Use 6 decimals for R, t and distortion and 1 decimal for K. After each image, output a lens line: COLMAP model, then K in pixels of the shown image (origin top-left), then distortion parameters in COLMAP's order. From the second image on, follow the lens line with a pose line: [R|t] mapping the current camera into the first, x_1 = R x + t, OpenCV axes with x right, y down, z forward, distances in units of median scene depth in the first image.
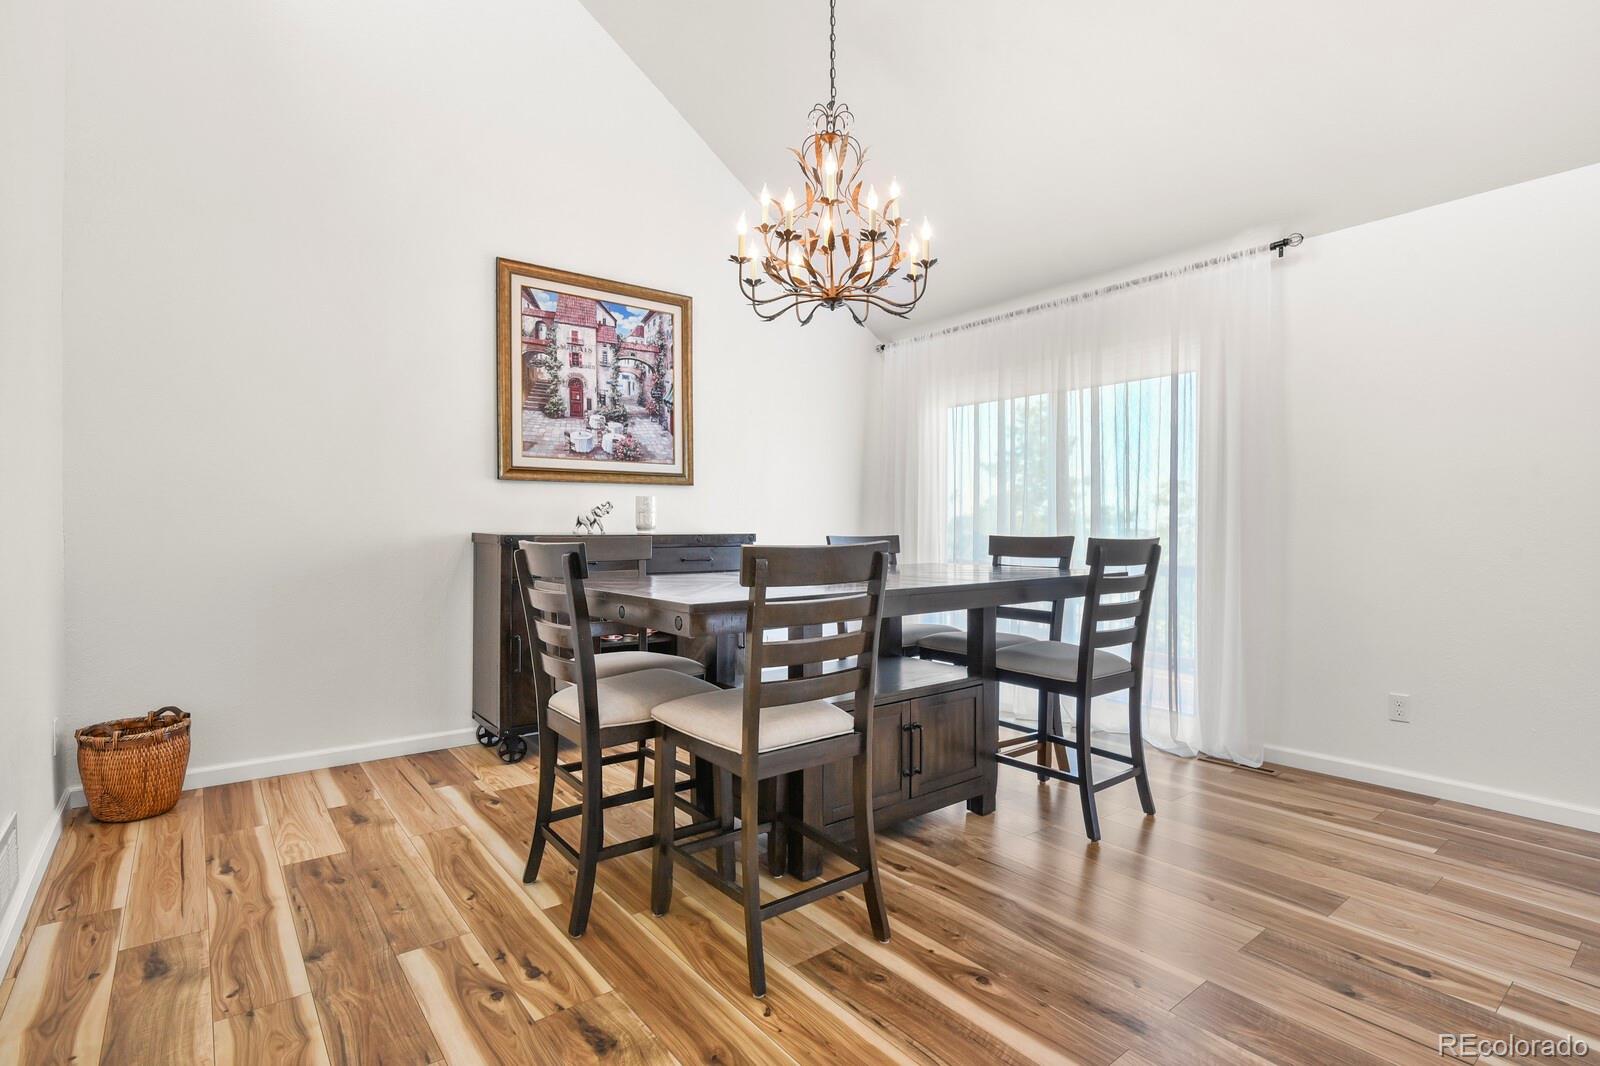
lens RADIAL K [[780.9, 0, 807.0], [0, 780.9, 527.9], [0, 0, 1]] dist [-0.006087, -0.004320]
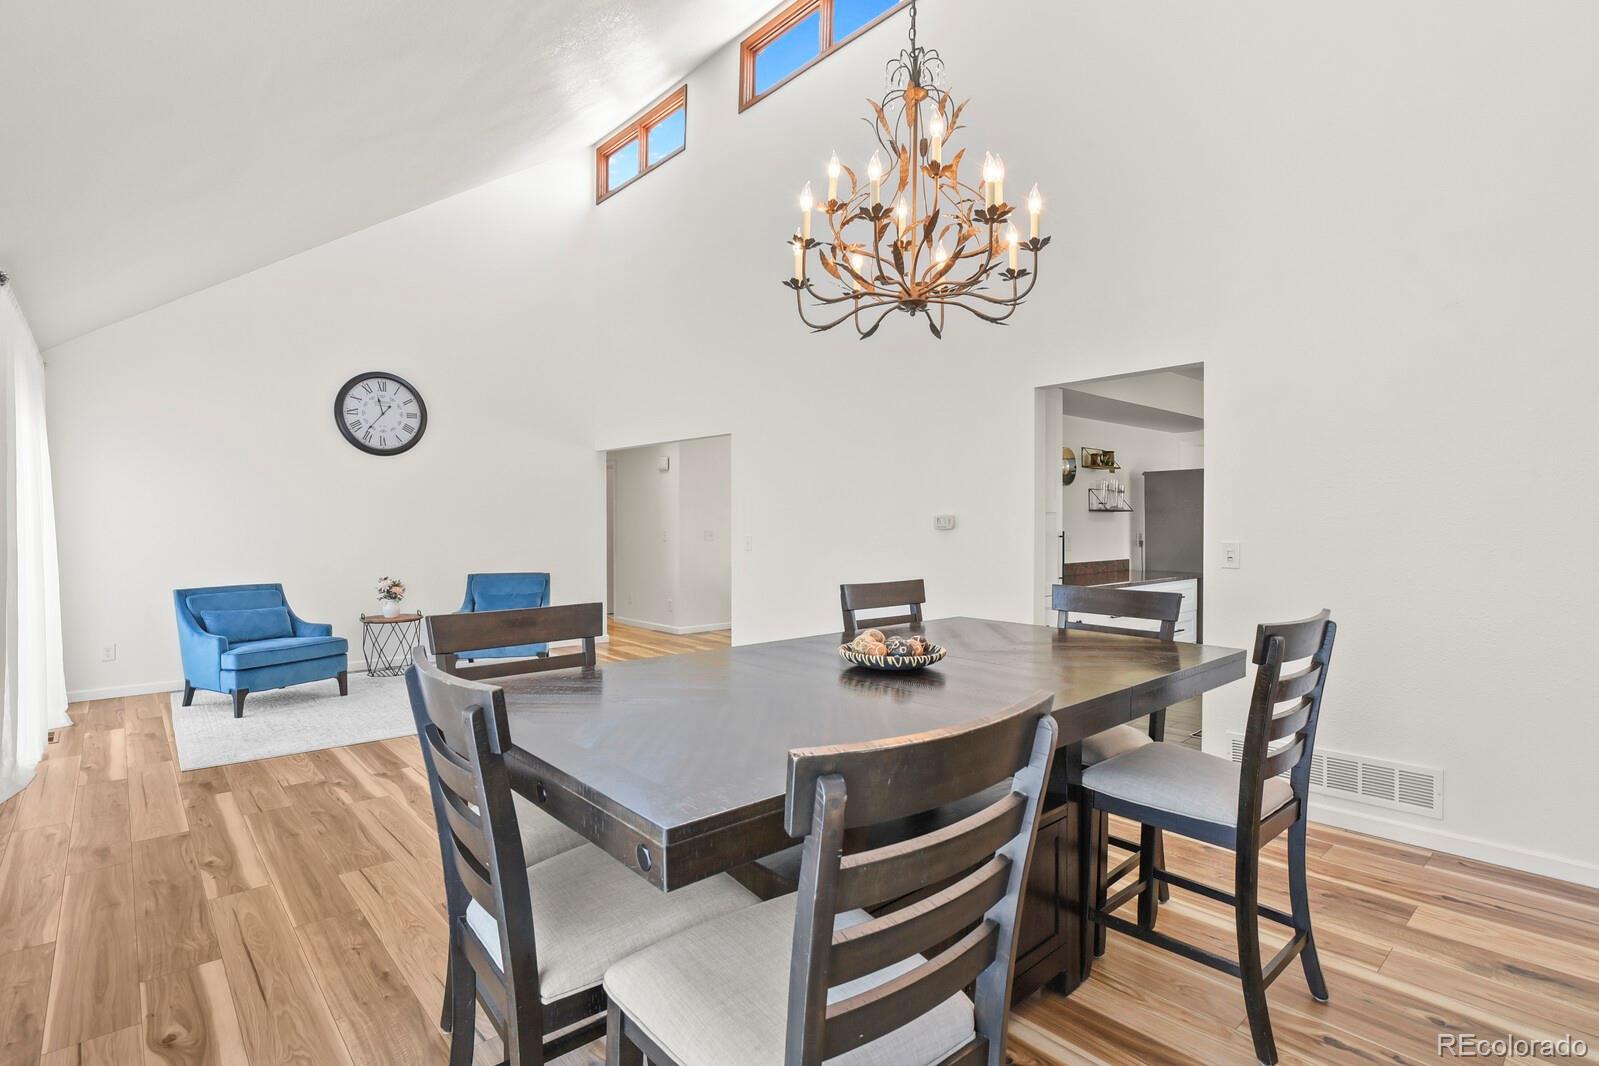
lens RADIAL K [[780.4, 0, 813.8], [0, 780.4, 528.9], [0, 0, 1]] dist [-0.006087, -0.004320]
pose [[-0.997974, -0.001369, -0.063615, 0.120631], [-0.002080, 0.999936, 0.011112, -0.048839], [0.063596, 0.011222, -0.997913, 1.187628]]
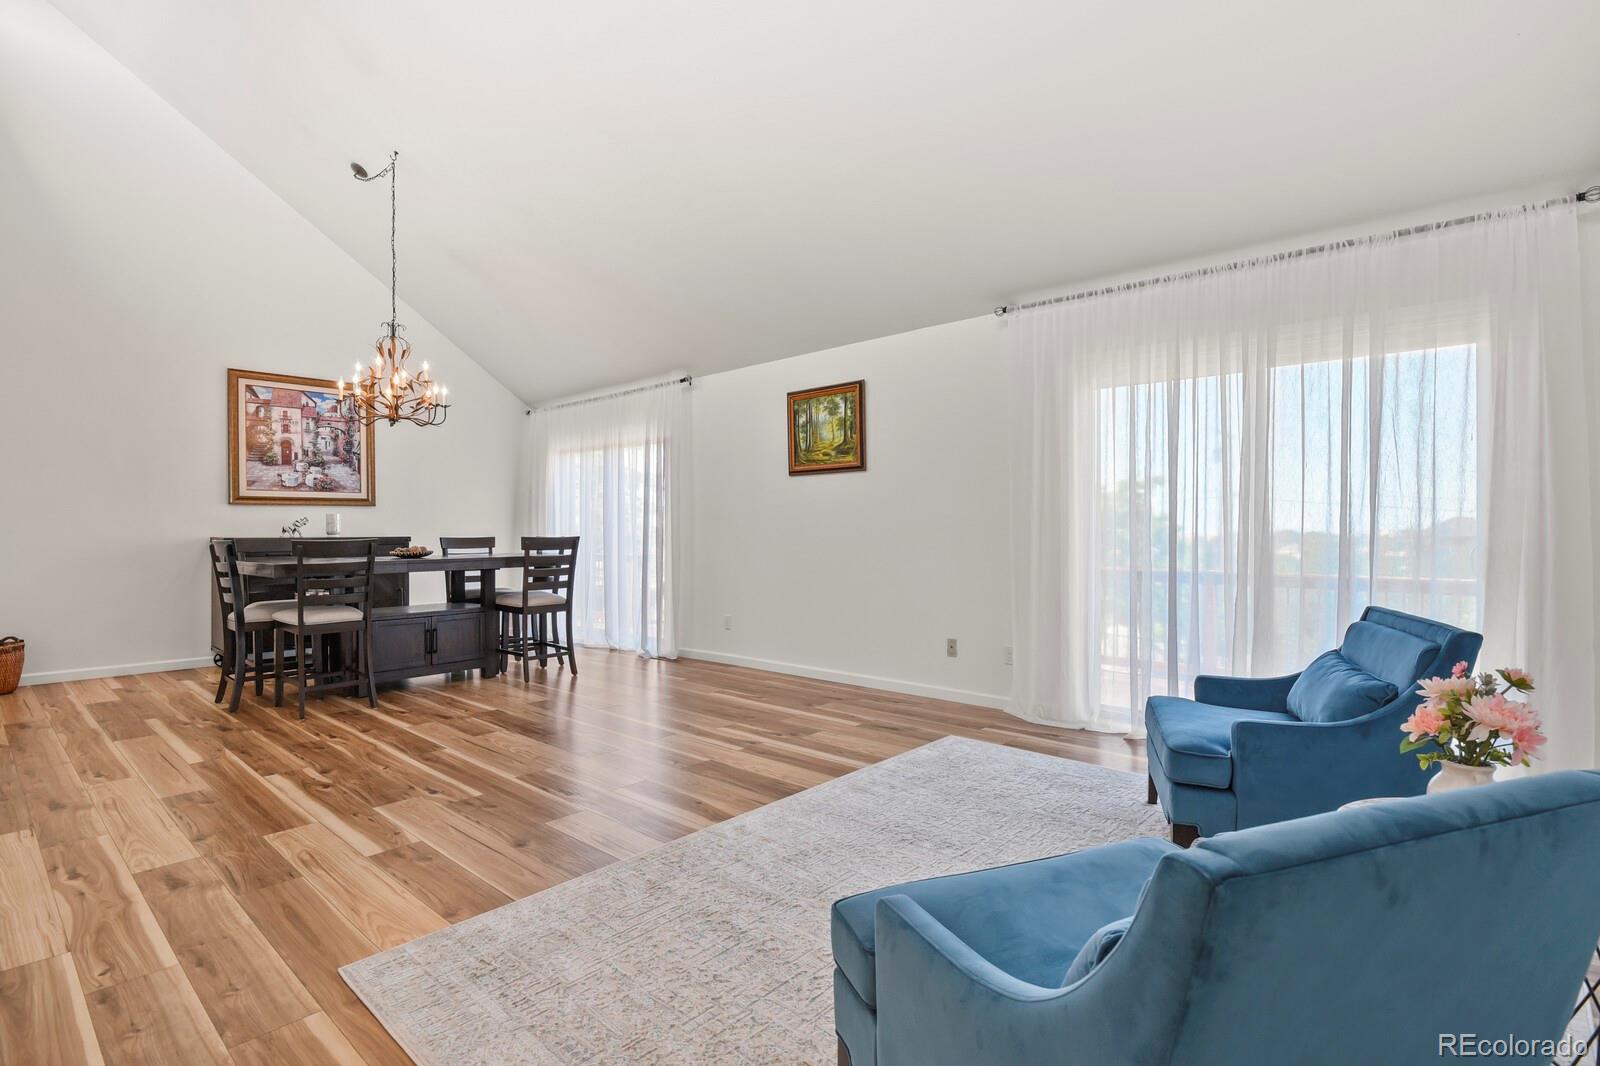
lens RADIAL K [[780.9, 0, 809.4], [0, 780.9, 527.3], [0, 0, 1]] dist [-0.006087, -0.004320]
pose [[0.984689, -0.005815, 0.174222, 0.488545], [0.006290, 0.999978, -0.002174, -0.002704], [-0.174206, 0.003236, 0.984704, -0.769363]]
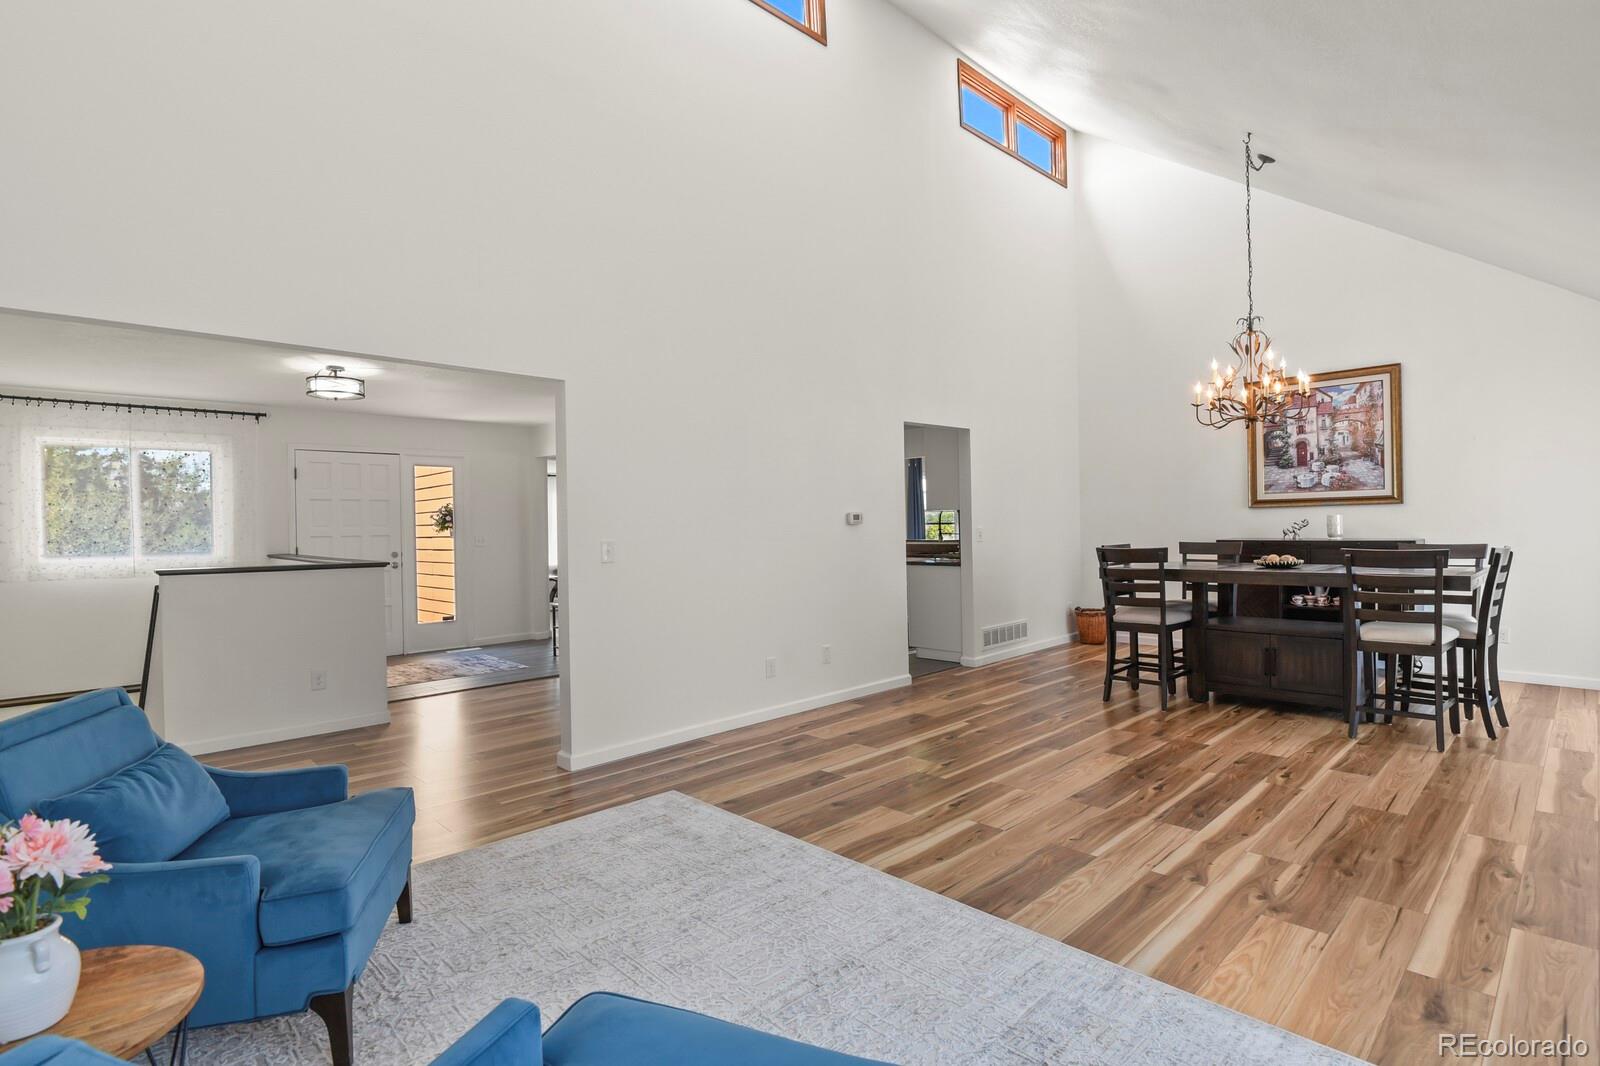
lens RADIAL K [[780.9, 0, 802.9], [0, 780.9, 527.7], [0, 0, 1]] dist [-0.006087, -0.004320]
pose [[0.102110, -0.002659, -0.994770, 1.193553], [0.015567, 0.999878, -0.001074, -0.029829], [0.994651, -0.015376, 0.102139, -0.179764]]
